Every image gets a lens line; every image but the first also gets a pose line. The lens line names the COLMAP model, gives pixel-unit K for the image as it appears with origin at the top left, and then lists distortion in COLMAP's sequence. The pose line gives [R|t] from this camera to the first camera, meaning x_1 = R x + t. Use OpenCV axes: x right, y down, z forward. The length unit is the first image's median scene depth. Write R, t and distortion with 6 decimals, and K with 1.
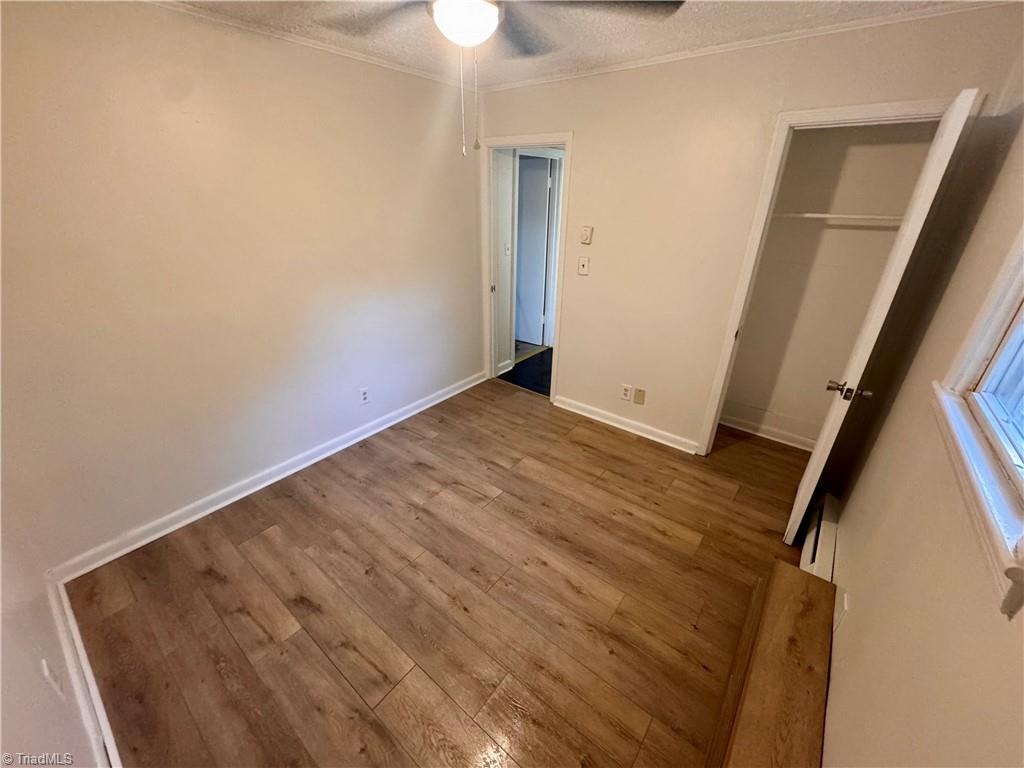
lens RADIAL K [[408.2, 0, 512.0], [0, 408.2, 384.0], [0, 0, 1]] dist [-0.000532, -0.000106]
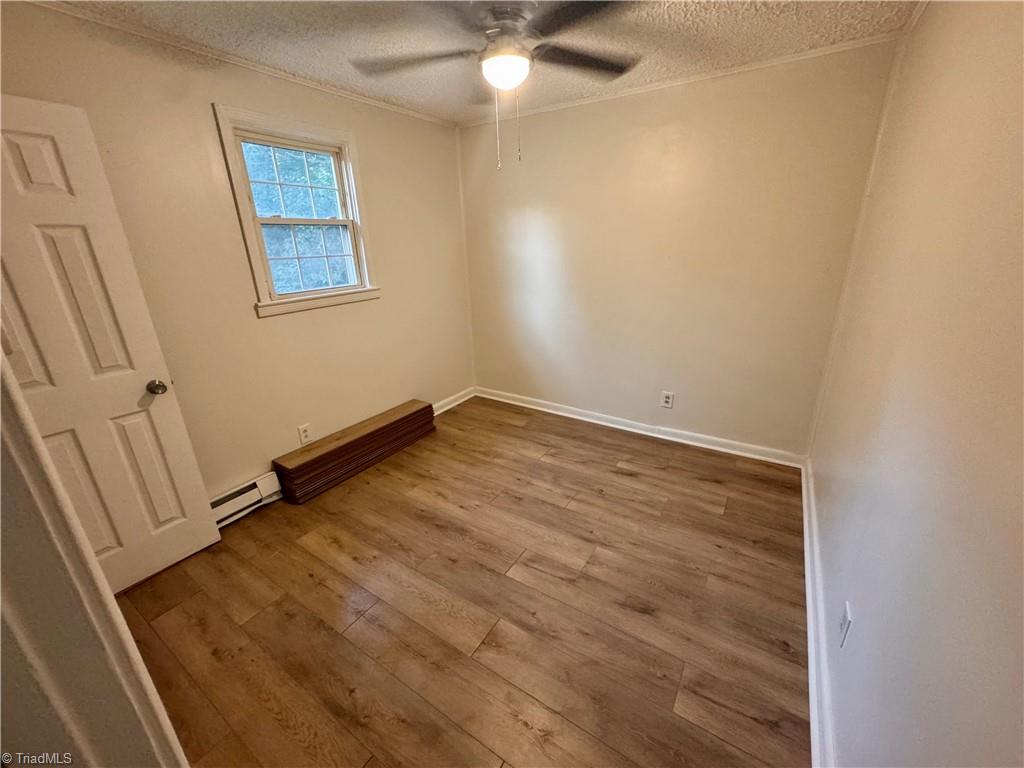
lens RADIAL K [[408.2, 0, 512.0], [0, 408.2, 384.0], [0, 0, 1]] dist [-0.000532, -0.000106]
pose [[-0.995568, 0.044542, -0.082832, 0.015280], [-0.025614, 0.719027, 0.694510, -0.602075], [0.090493, 0.693553, -0.714699, 1.501587]]
